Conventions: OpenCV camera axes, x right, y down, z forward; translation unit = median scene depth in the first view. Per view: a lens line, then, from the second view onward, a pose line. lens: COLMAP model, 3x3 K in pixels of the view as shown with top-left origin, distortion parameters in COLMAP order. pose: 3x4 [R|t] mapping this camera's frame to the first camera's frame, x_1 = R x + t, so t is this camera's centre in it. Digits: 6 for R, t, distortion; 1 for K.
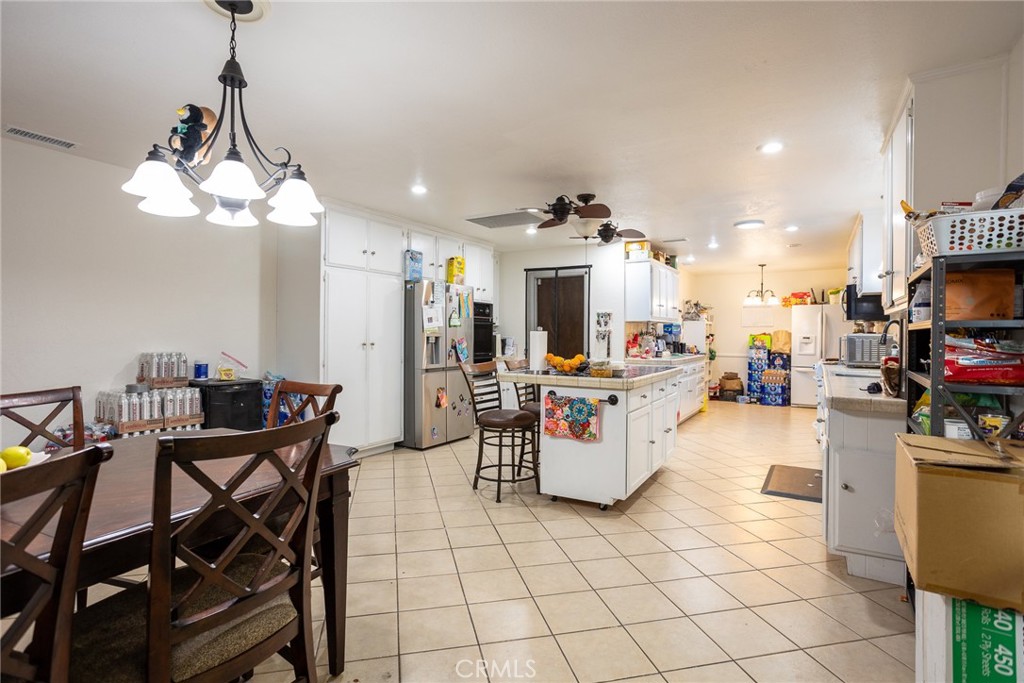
lens RADIAL K [[505.3, 0, 508.7], [0, 505.3, 338.6], [0, 0, 1]] dist [-0.047907, 0.030953]
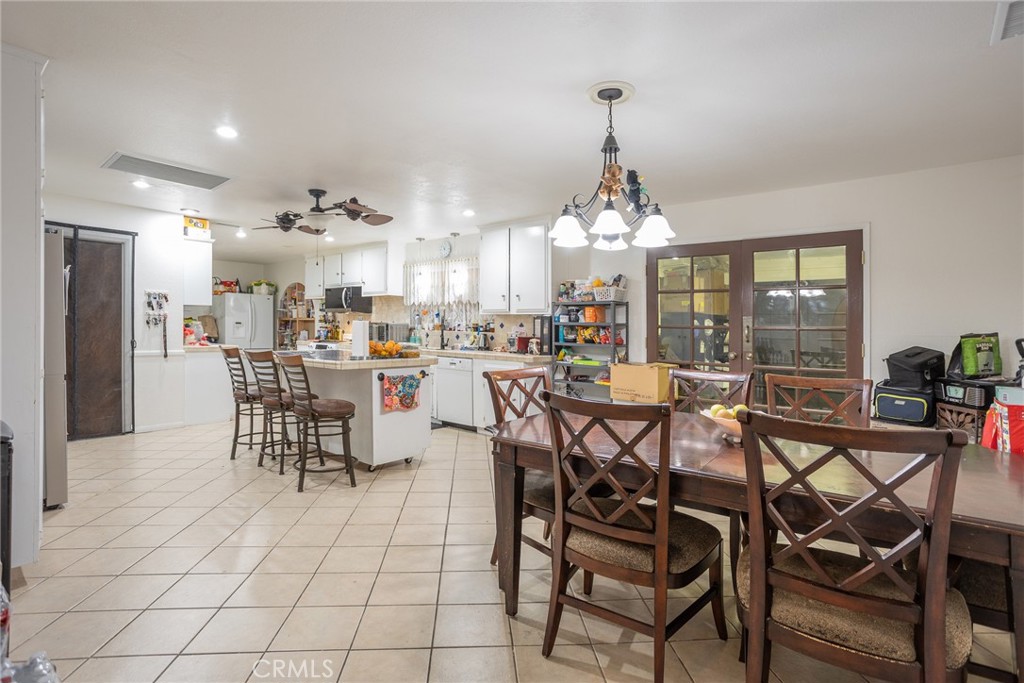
lens RADIAL K [[505.3, 0, 508.7], [0, 505.3, 338.6], [0, 0, 1]] dist [-0.047907, 0.030953]
pose [[0.161082, -0.027446, 0.986559, -0.407589], [-0.009711, 0.999521, 0.029392, -0.004483], [-0.986893, -0.014315, 0.160739, 0.219283]]
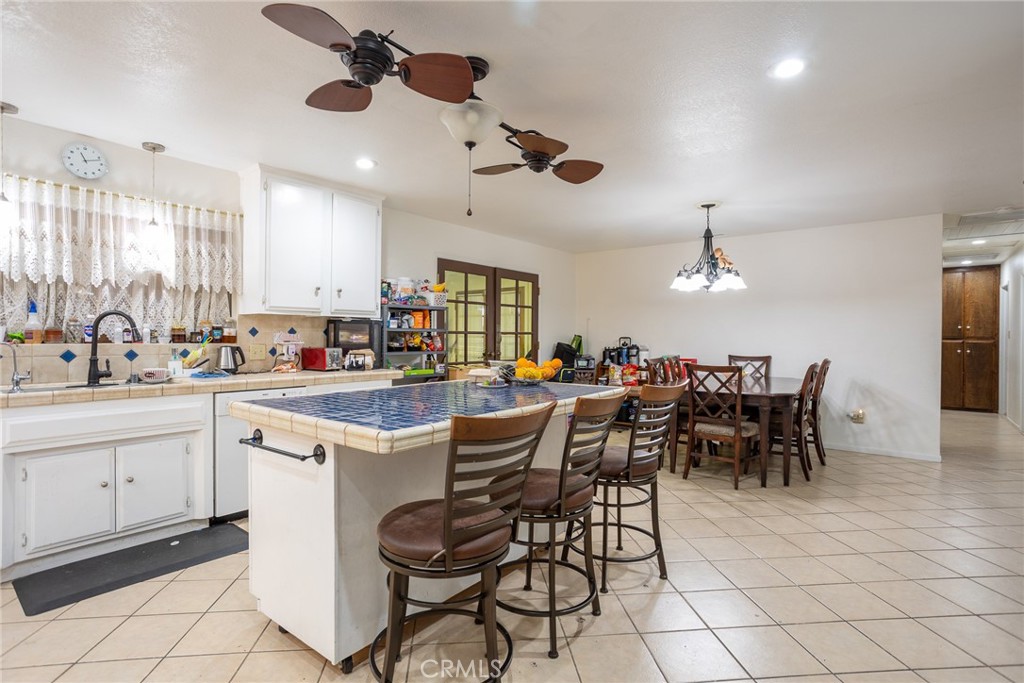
lens RADIAL K [[505.3, 0, 508.7], [0, 505.3, 338.6], [0, 0, 1]] dist [-0.047907, 0.030953]
pose [[-0.990361, -0.013001, 0.137898, 0.022171], [-0.011703, 0.999879, 0.010222, -0.002738], [-0.138014, 0.008510, -0.990394, 0.757695]]
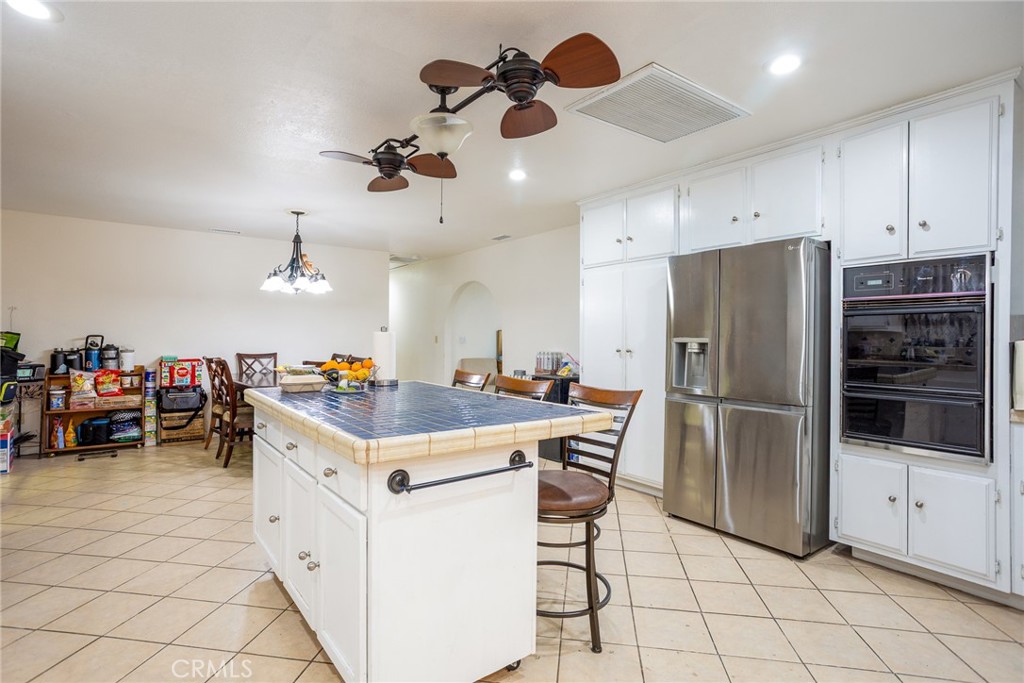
lens RADIAL K [[505.3, 0, 508.7], [0, 505.3, 338.6], [0, 0, 1]] dist [-0.047907, 0.030953]
pose [[-0.386747, -0.008608, -0.922146, 0.311799], [-0.015835, 0.999871, -0.002692, -0.001055], [0.922050, 0.013561, -0.386833, 0.642030]]
